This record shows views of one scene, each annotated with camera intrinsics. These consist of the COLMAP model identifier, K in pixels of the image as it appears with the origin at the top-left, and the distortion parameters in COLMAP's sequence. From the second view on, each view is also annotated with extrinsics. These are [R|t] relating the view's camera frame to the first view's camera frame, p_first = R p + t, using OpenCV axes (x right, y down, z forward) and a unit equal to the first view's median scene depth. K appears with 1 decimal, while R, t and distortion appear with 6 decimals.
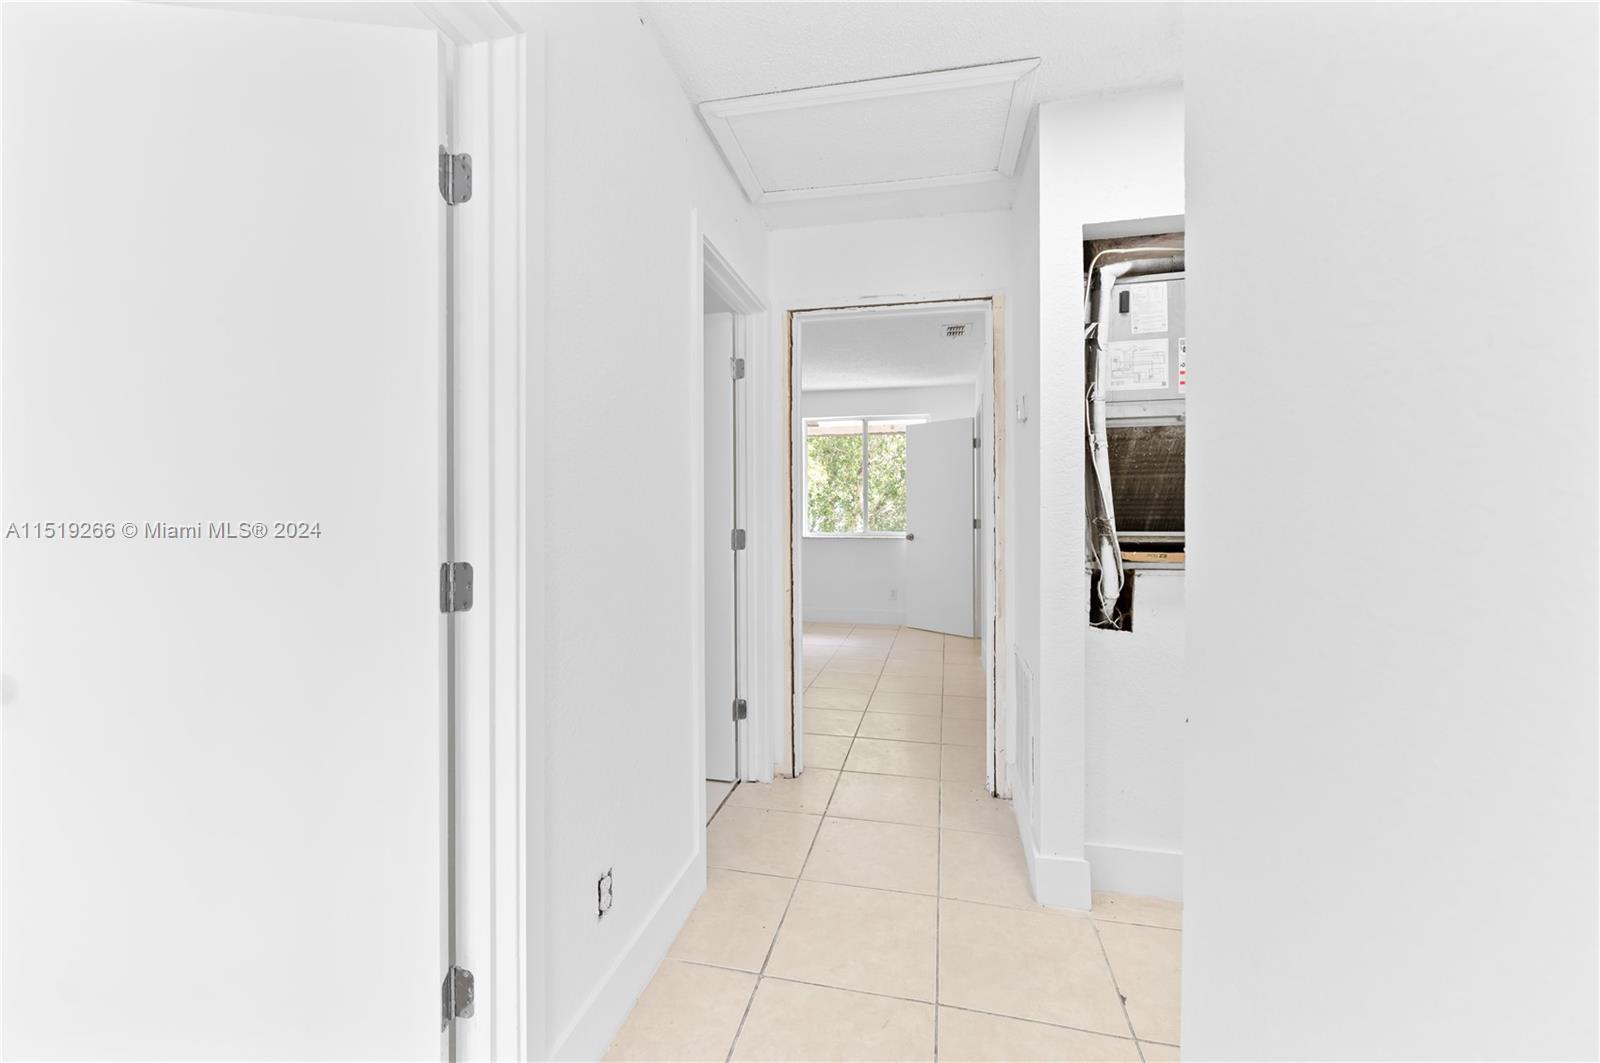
lens RADIAL K [[633.1, 0, 800.5], [0, 633.1, 519.4], [0, 0, 1]] dist [-0.000314, 0.000214]
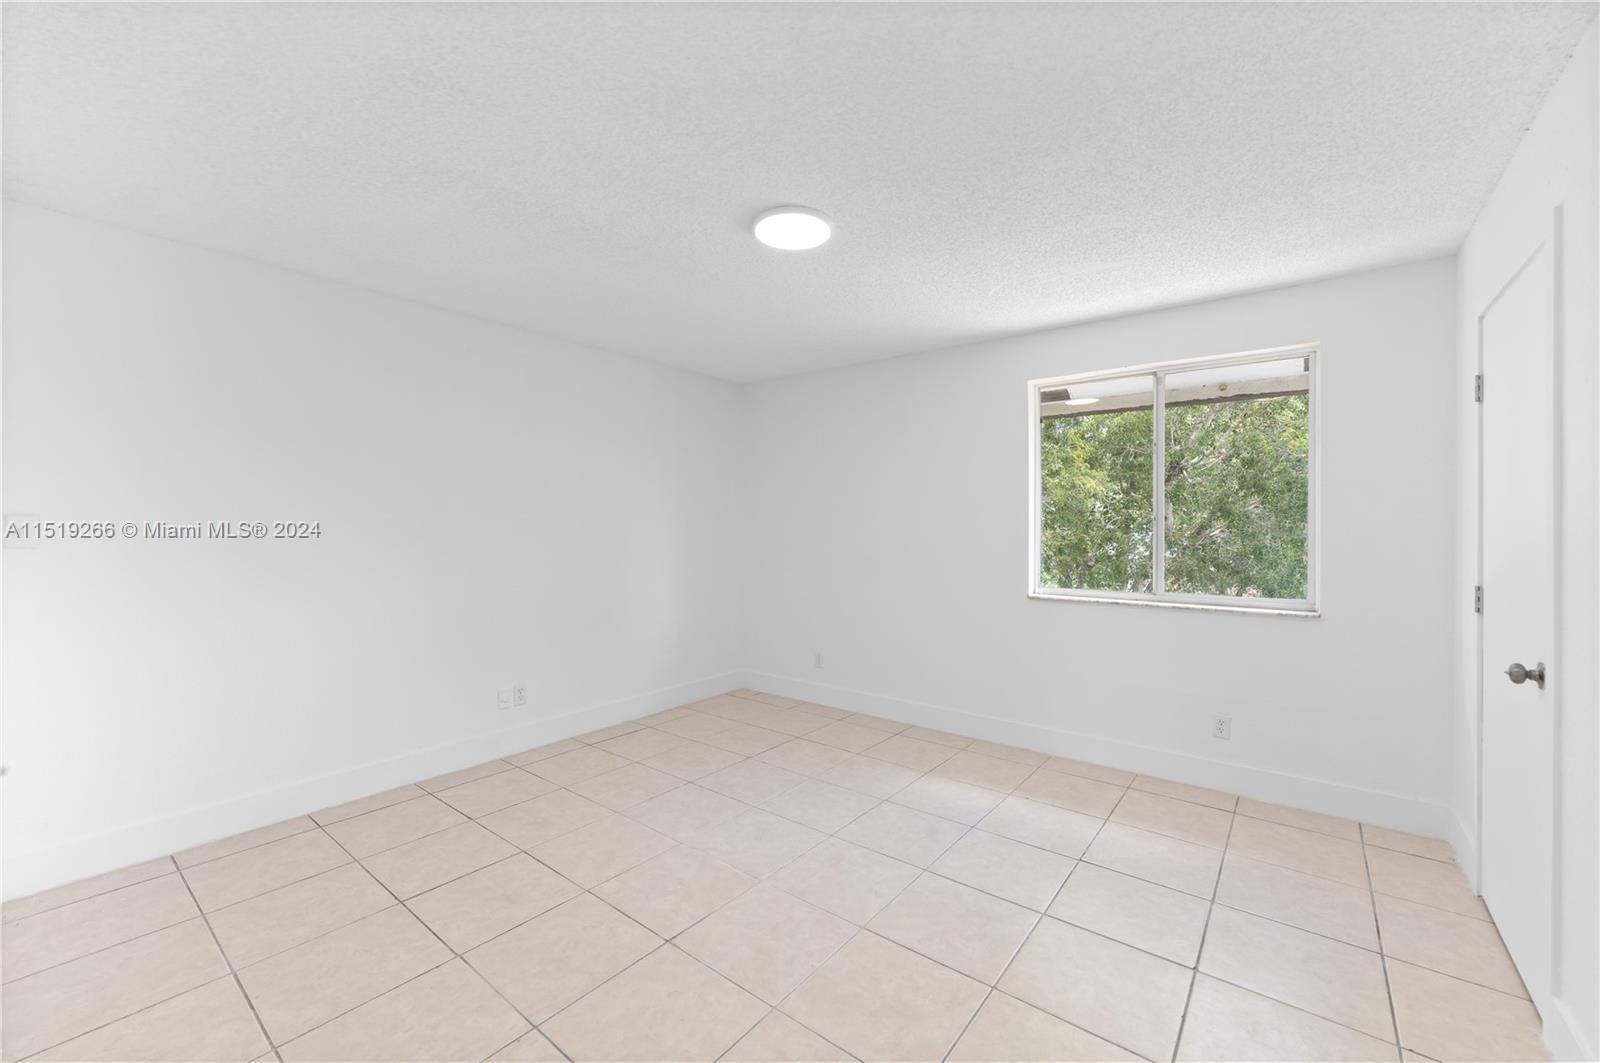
lens RADIAL K [[633.1, 0, 798.6], [0, 633.1, 531.4], [0, 0, 1]] dist [-0.000314, 0.000214]
pose [[0.900727, 0.006681, -0.434334, 0.028480], [-0.011903, 0.999886, -0.009305, -0.007457], [0.434222, 0.013552, 0.900704, 0.184081]]
